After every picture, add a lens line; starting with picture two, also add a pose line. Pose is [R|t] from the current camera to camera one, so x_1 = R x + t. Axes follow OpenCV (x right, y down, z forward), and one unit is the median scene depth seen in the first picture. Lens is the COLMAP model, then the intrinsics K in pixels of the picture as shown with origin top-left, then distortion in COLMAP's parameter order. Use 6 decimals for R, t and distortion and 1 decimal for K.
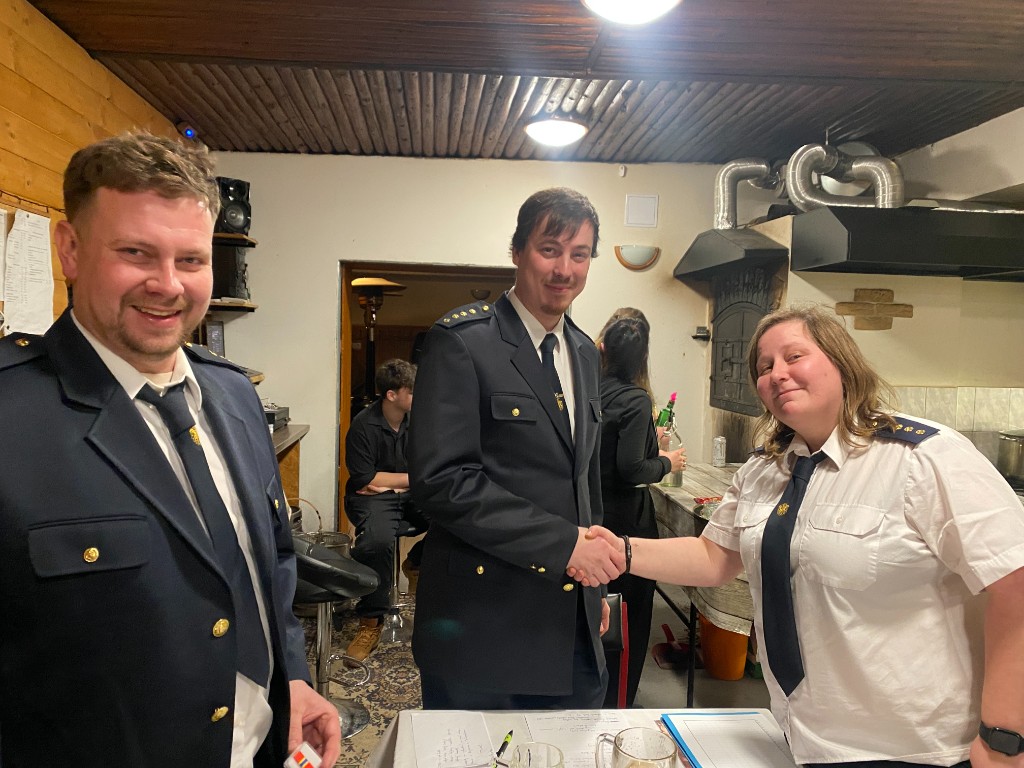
lens RADIAL K [[750.9, 0, 507.5], [0, 750.9, 376.5], [0, 0, 1]] dist [0.015867, -0.018928]
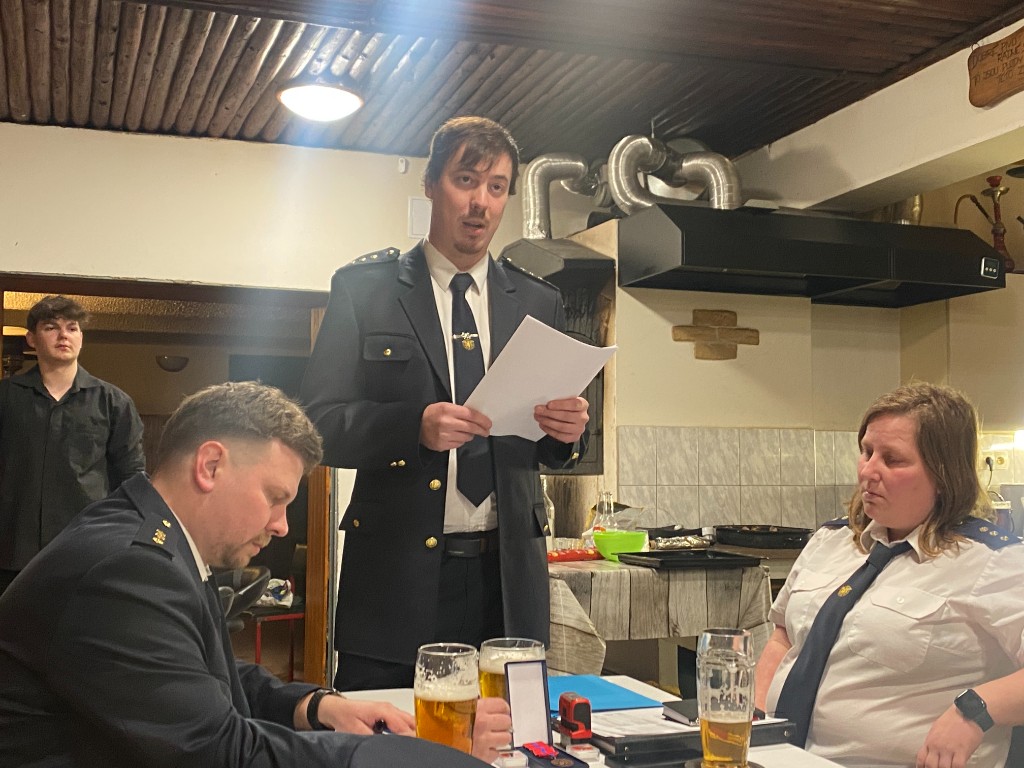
lens RADIAL K [[1214.8, 0, 501.6], [0, 1214.8, 424.0], [0, 0, 1]] dist [0.027204, 0.000000]
pose [[0.964393, -0.008177, 0.264346, -0.090304], [0.035397, 0.994520, -0.098371, 0.129985], [-0.262093, 0.104225, 0.959398, -0.200751]]
